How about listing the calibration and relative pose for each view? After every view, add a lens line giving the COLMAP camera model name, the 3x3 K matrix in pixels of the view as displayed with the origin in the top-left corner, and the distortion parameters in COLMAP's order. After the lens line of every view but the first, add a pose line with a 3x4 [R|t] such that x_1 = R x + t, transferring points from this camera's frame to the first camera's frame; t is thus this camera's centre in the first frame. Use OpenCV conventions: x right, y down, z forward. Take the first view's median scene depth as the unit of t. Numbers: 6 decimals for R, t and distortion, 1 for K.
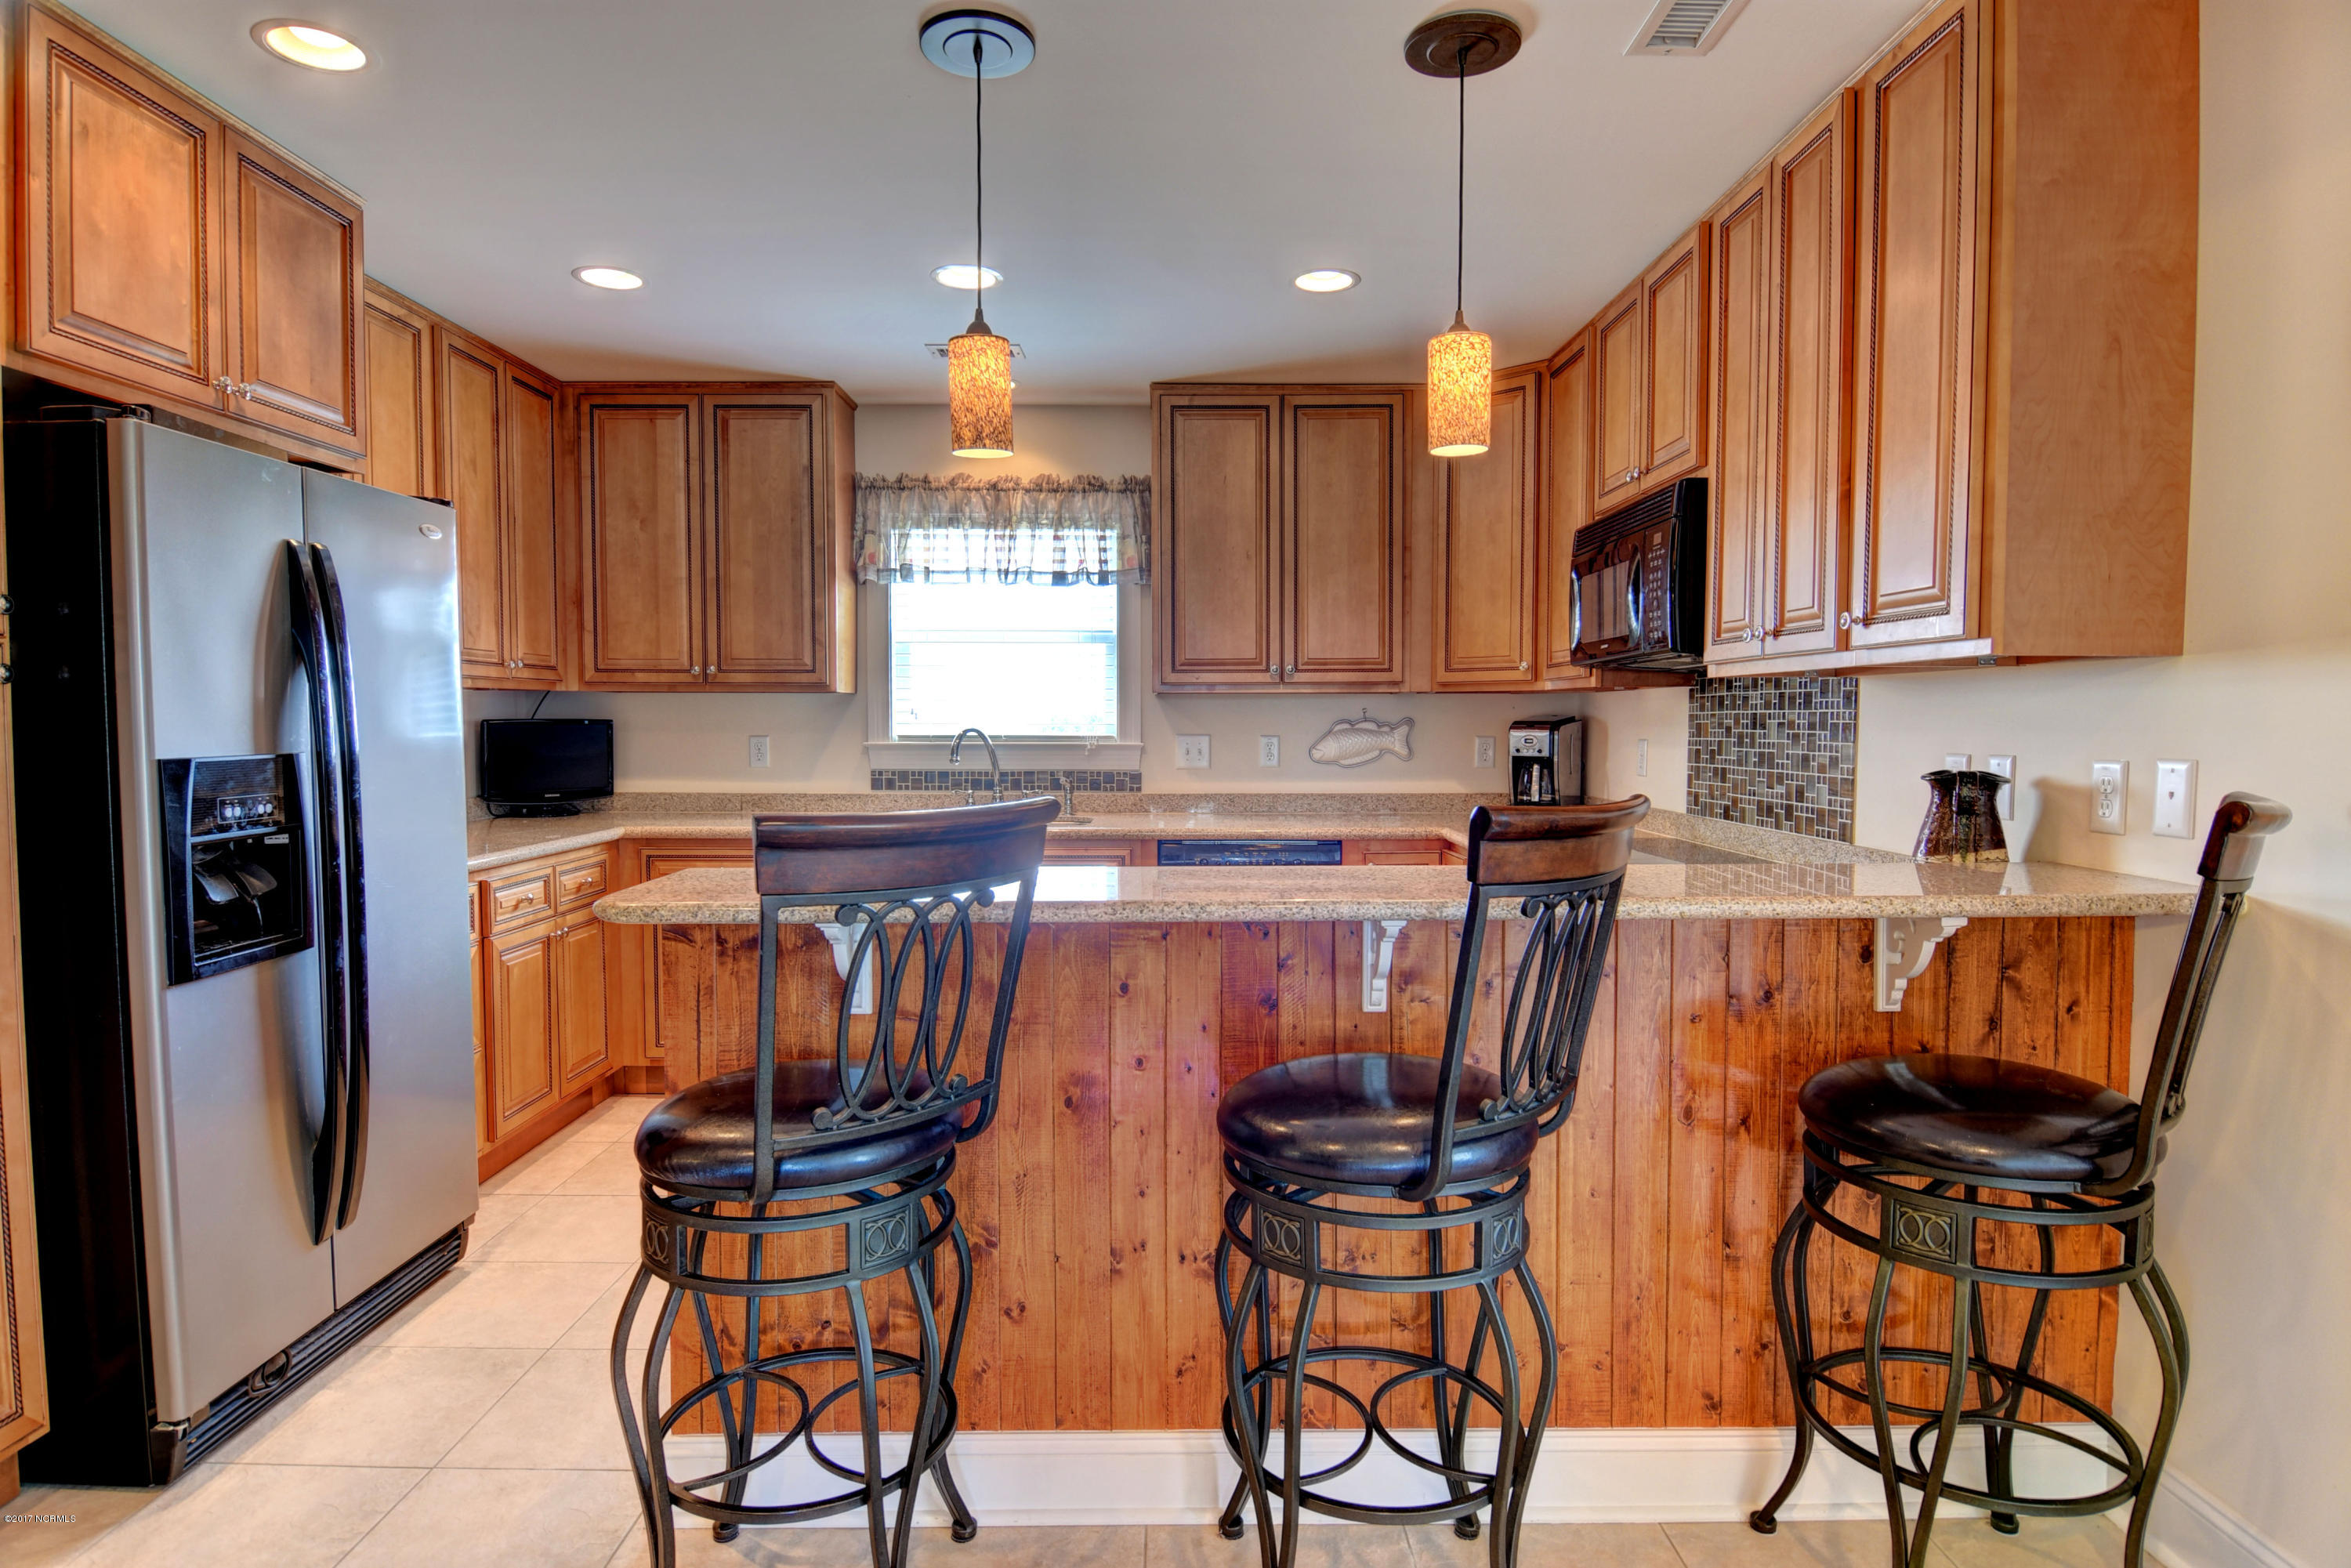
lens RADIAL K [[1269.5, 0, 1175.5], [0, 1269.5, 784.0], [0, 0, 1]] dist [-0.001259, -0.016387]
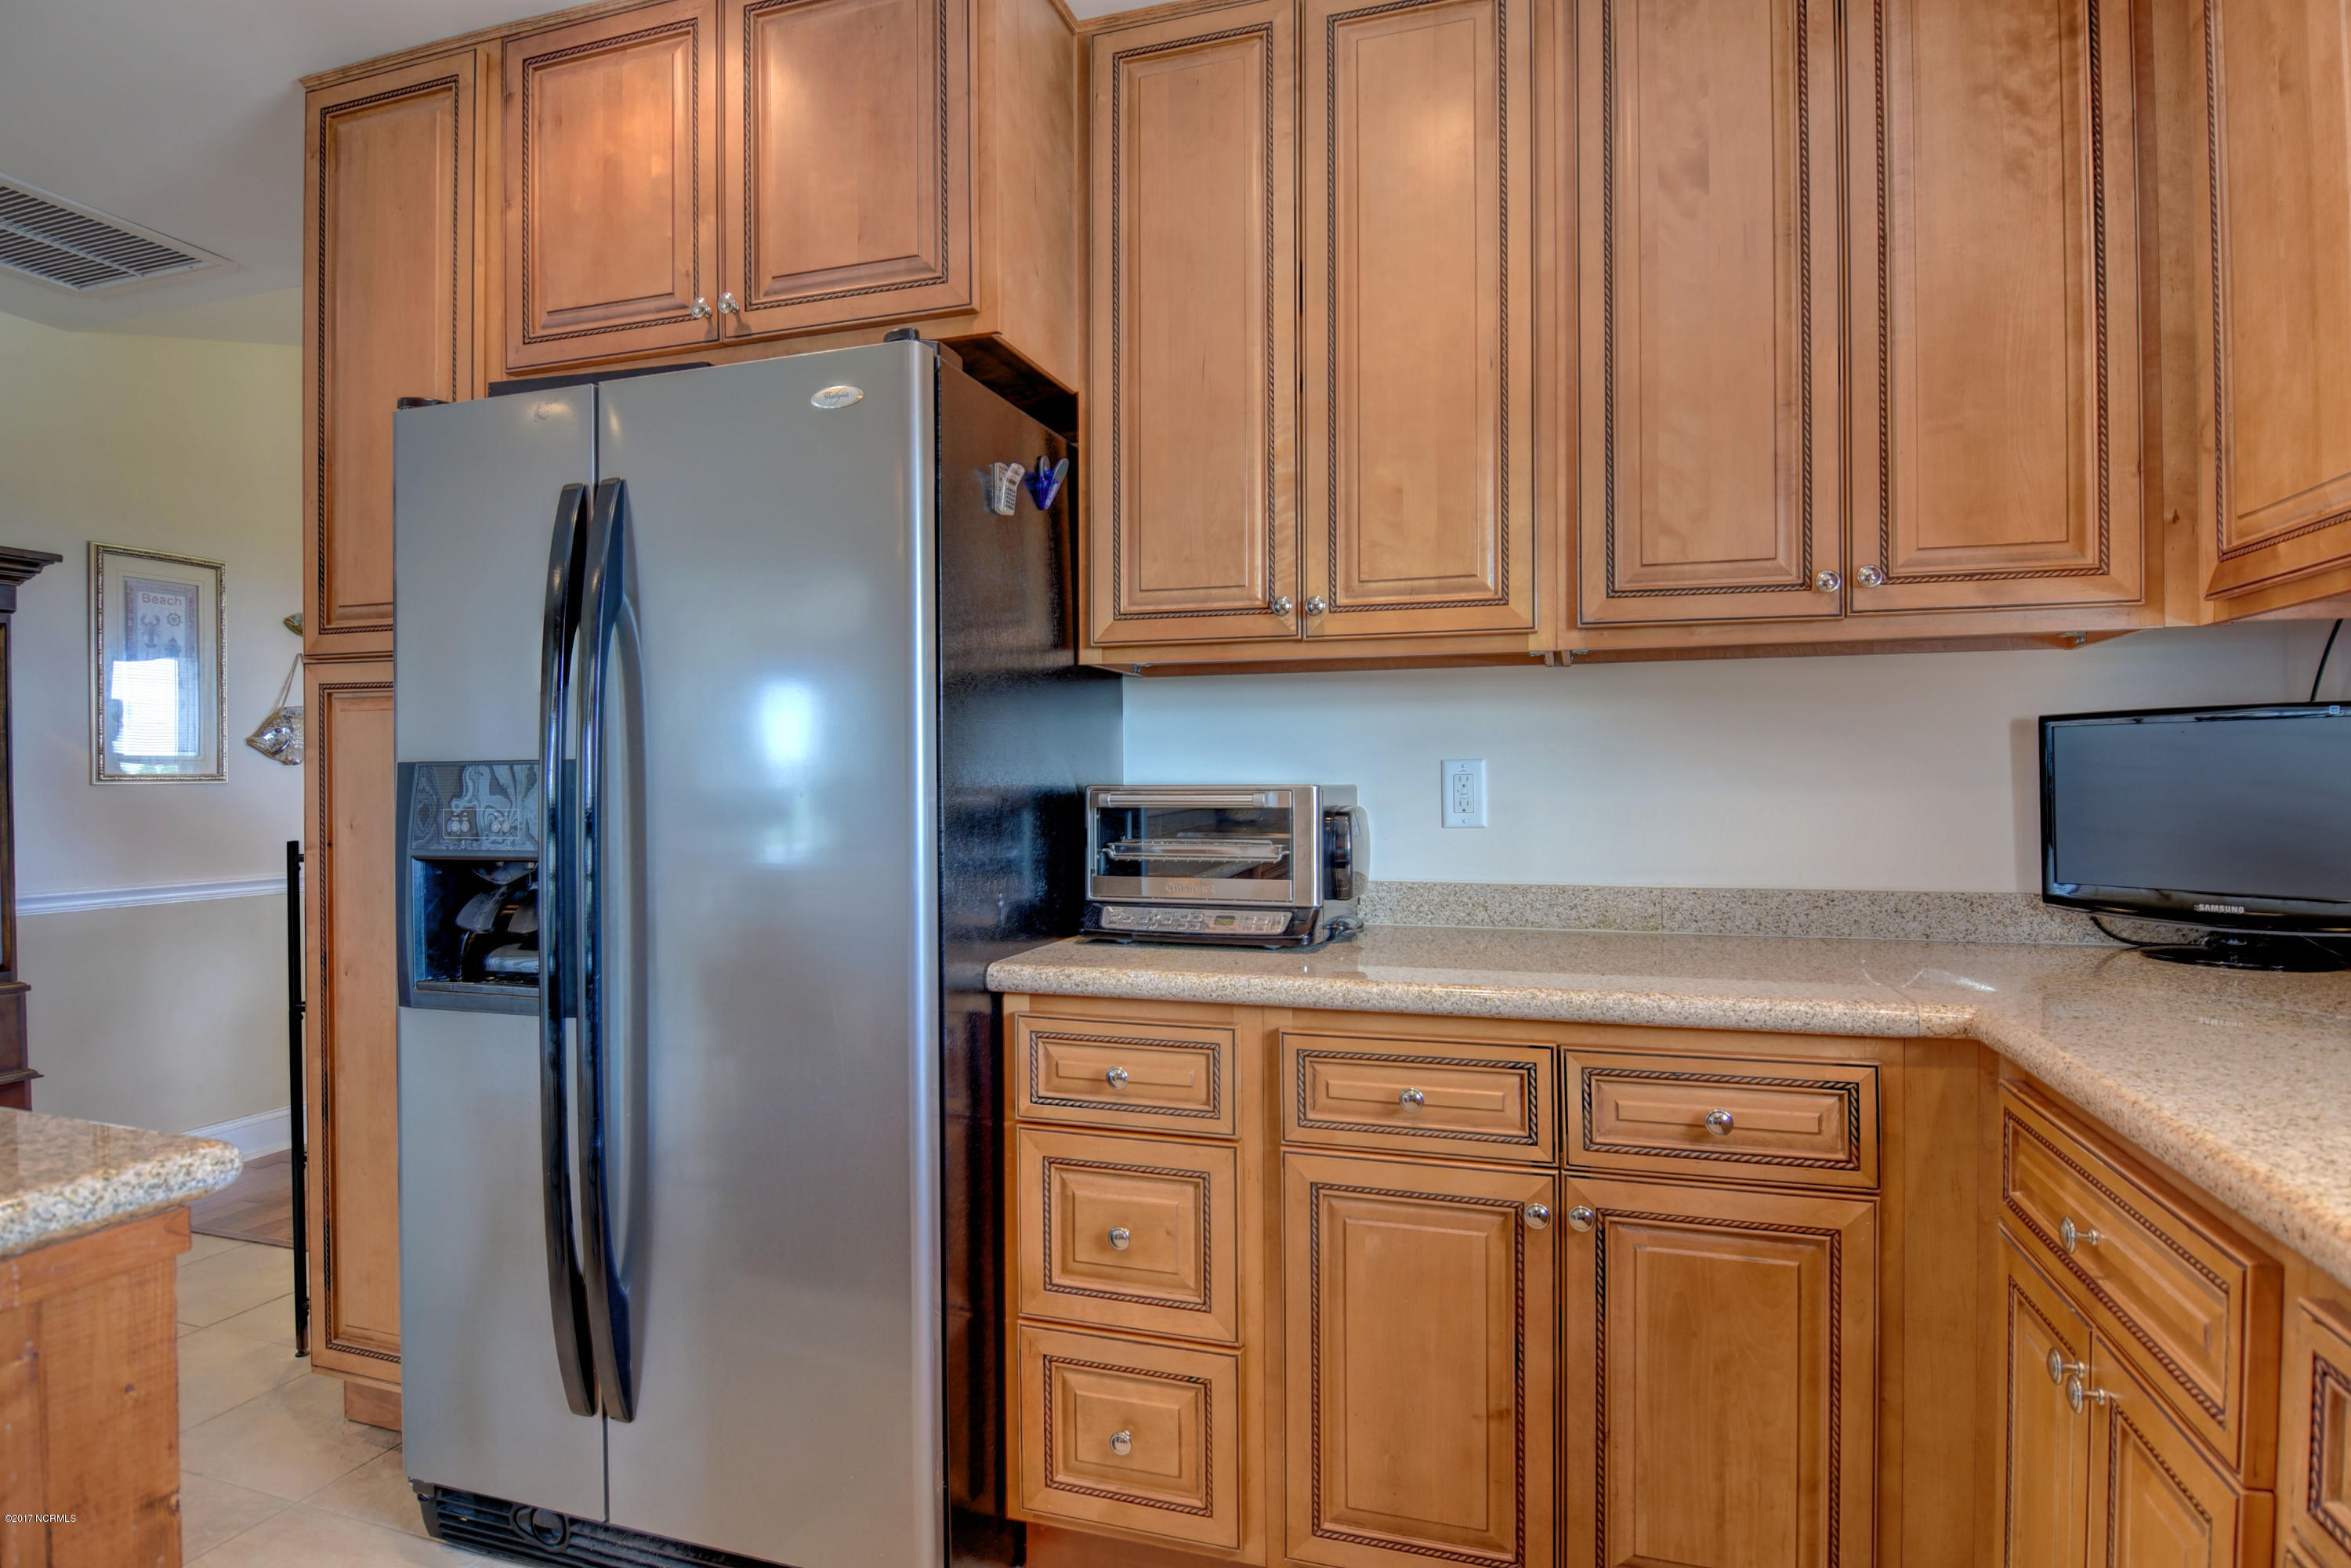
lens RADIAL K [[1269.5, 0, 1175.5], [0, 1269.5, 784.0], [0, 0, 1]] dist [-0.001259, -0.016387]
pose [[-0.310849, 0.000254, -0.950459, -0.071163], [-0.045345, 0.998857, 0.015097, -0.037439], [0.949377, 0.047791, -0.310482, 1.520739]]
